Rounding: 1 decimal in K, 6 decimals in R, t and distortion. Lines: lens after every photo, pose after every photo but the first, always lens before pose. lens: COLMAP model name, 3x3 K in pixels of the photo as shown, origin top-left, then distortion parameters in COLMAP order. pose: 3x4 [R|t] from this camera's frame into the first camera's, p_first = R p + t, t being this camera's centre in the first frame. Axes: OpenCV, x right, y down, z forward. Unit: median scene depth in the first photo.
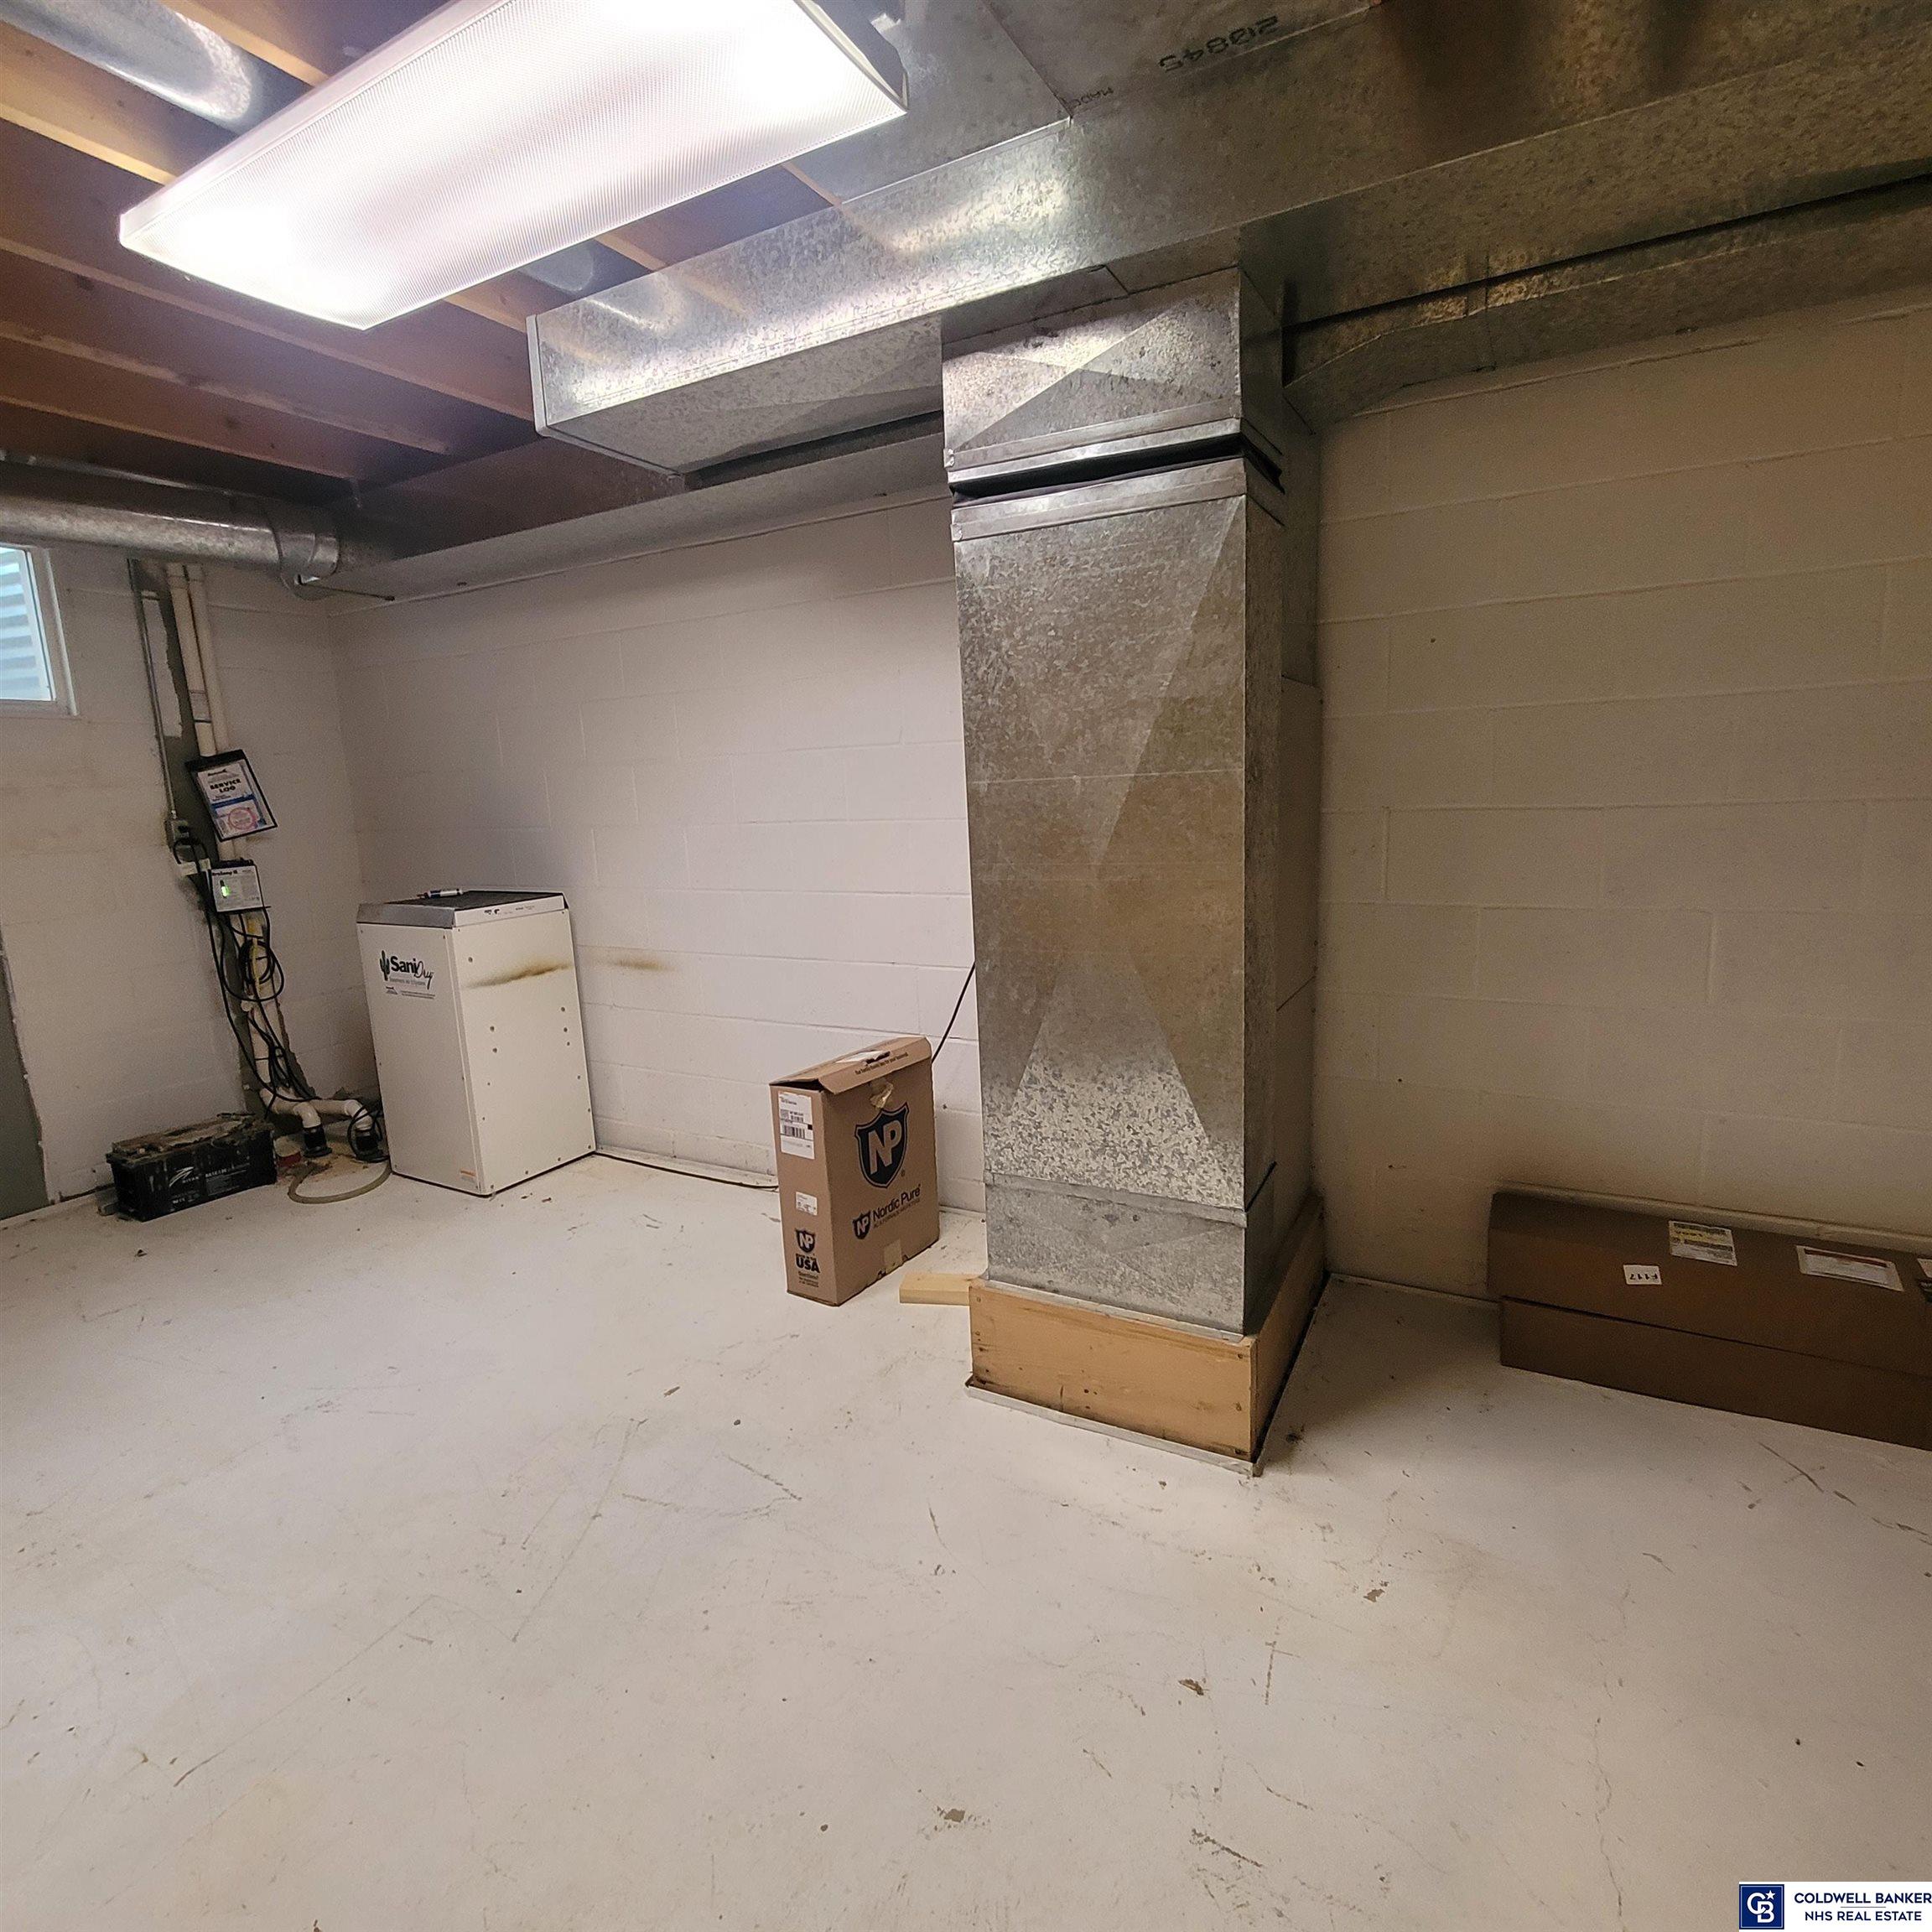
lens RADIAL K [[1041.5, 0, 961.8], [0, 1041.5, 963.3], [0, 0, 1]] dist [0.002992, 0.000599]
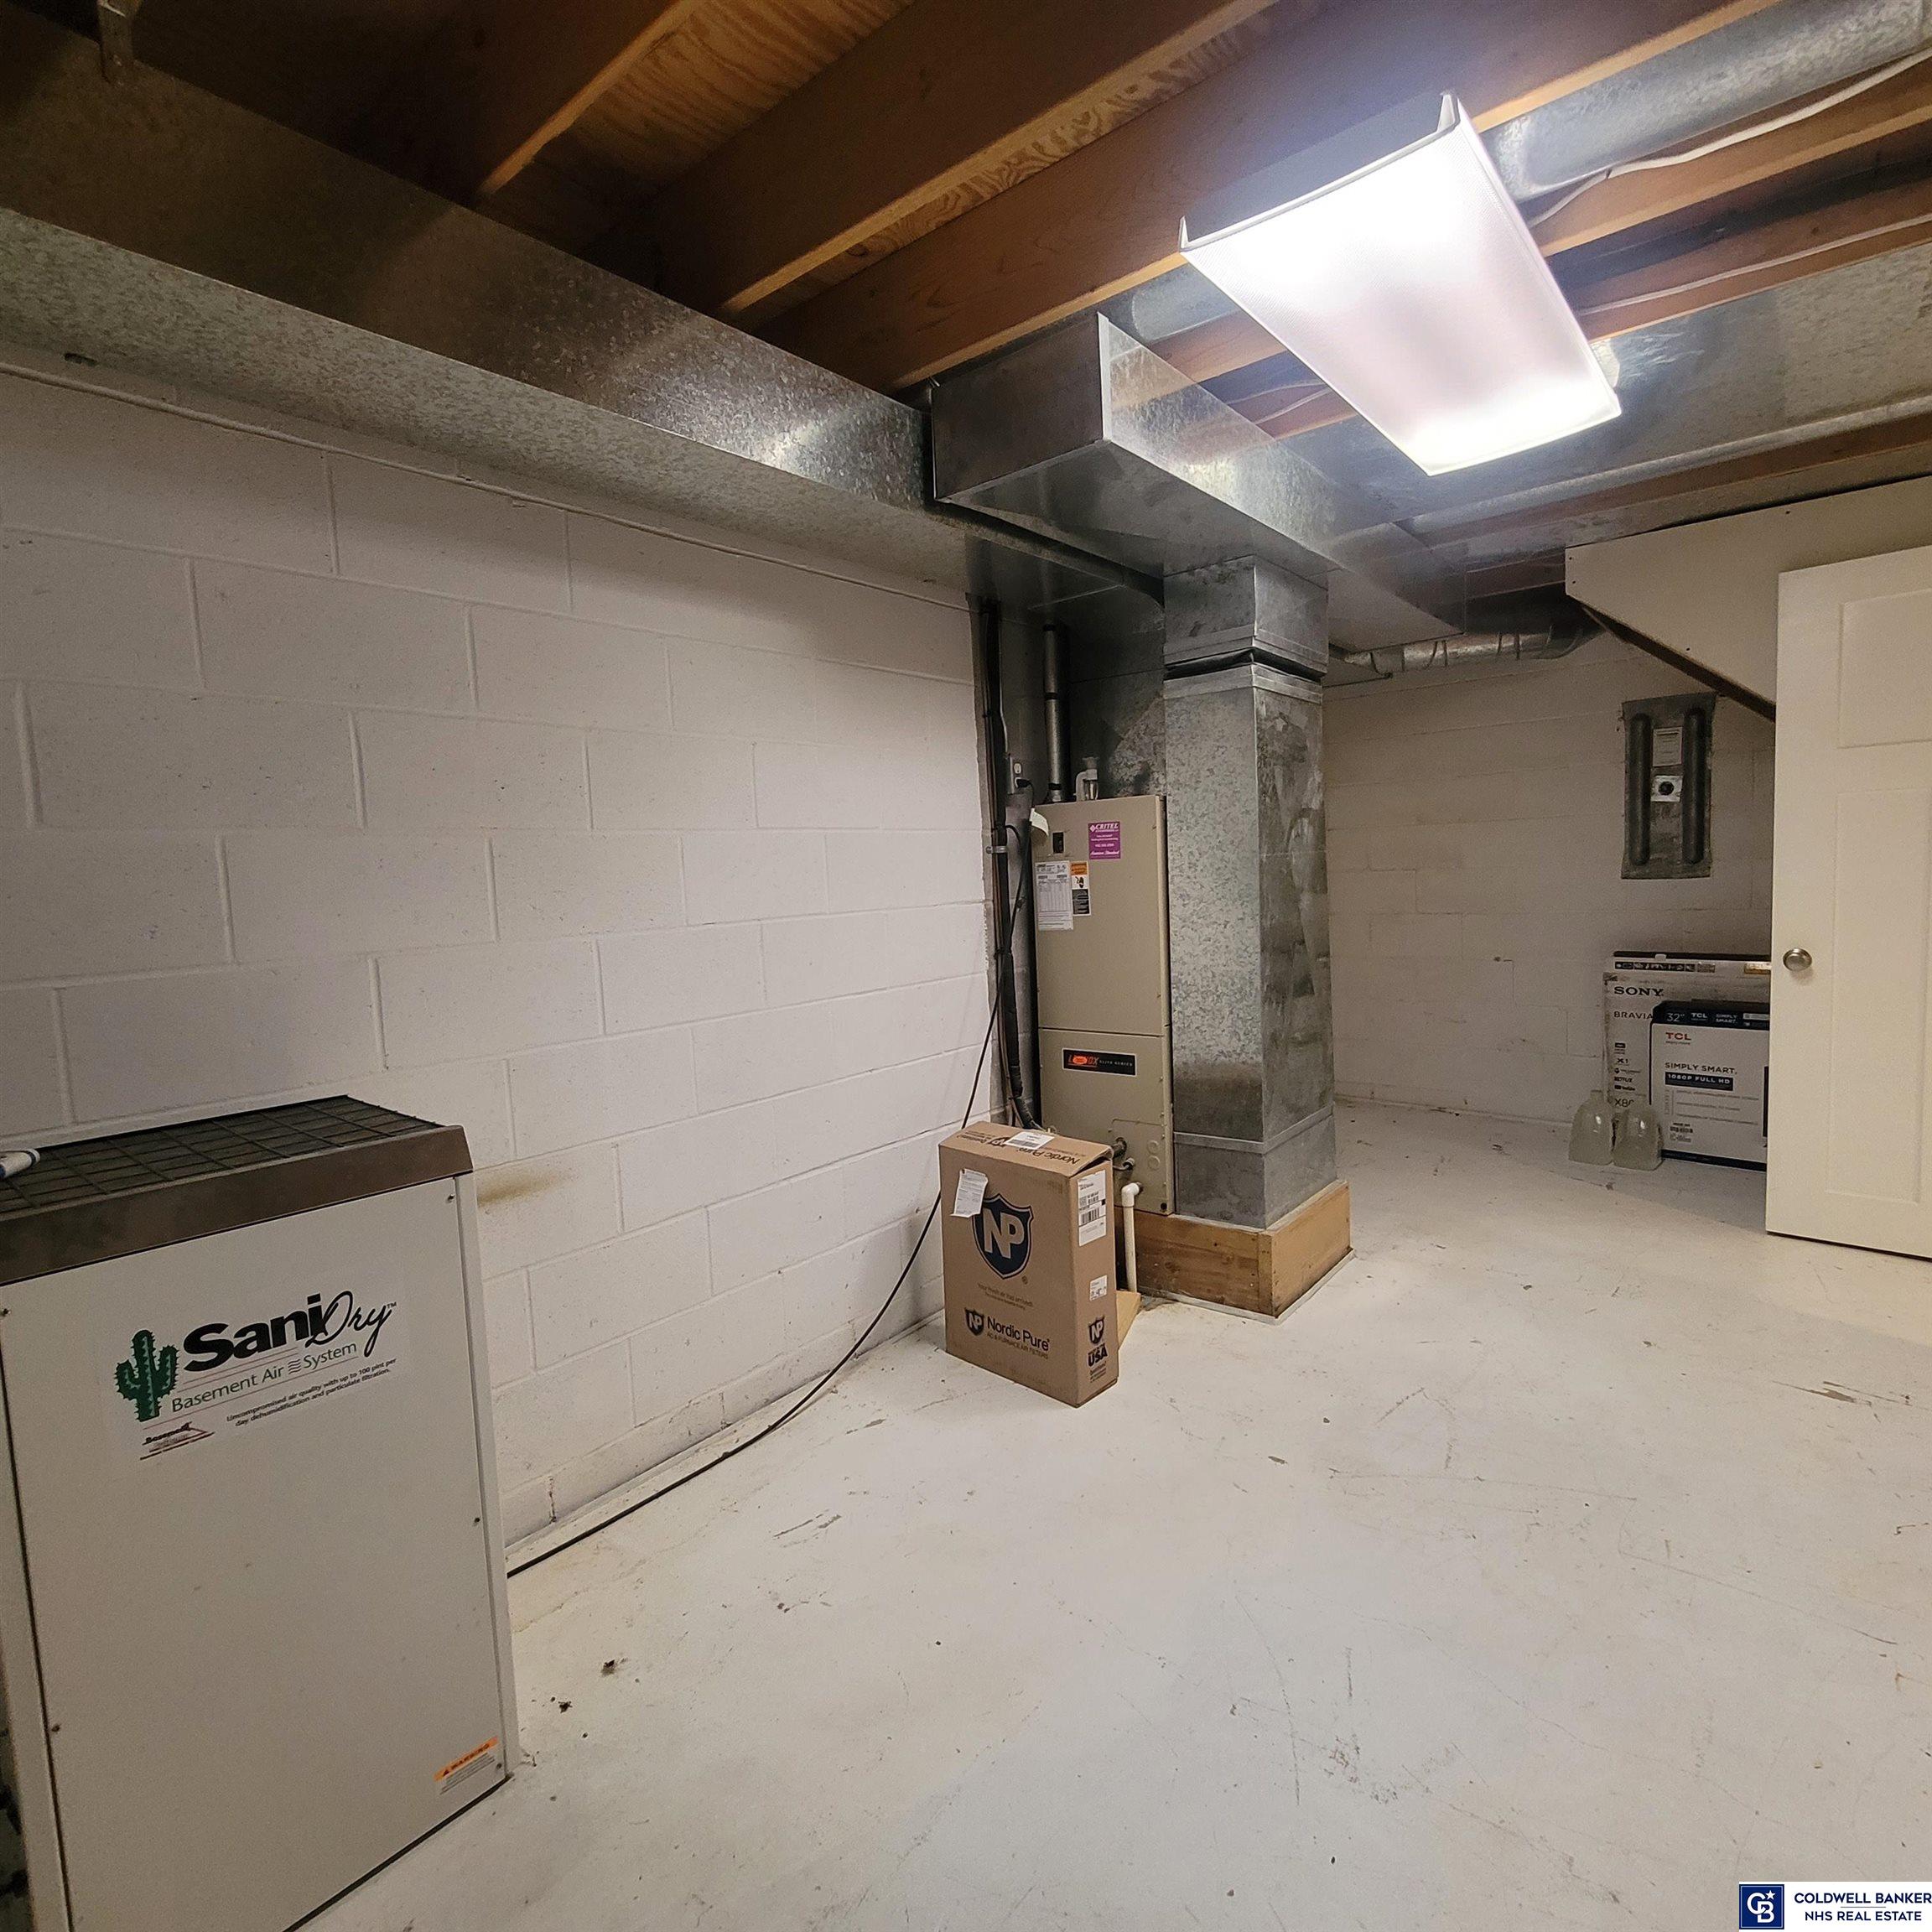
lens RADIAL K [[1041.5, 0, 964.4], [0, 1041.5, 961.5], [0, 0, 1]] dist [0.002992, 0.000599]
pose [[0.185409, -0.051369, 0.981318, -1.089054], [0.208592, 0.977932, 0.011780, -0.101416], [-0.960267, 0.202511, 0.192032, 0.860678]]
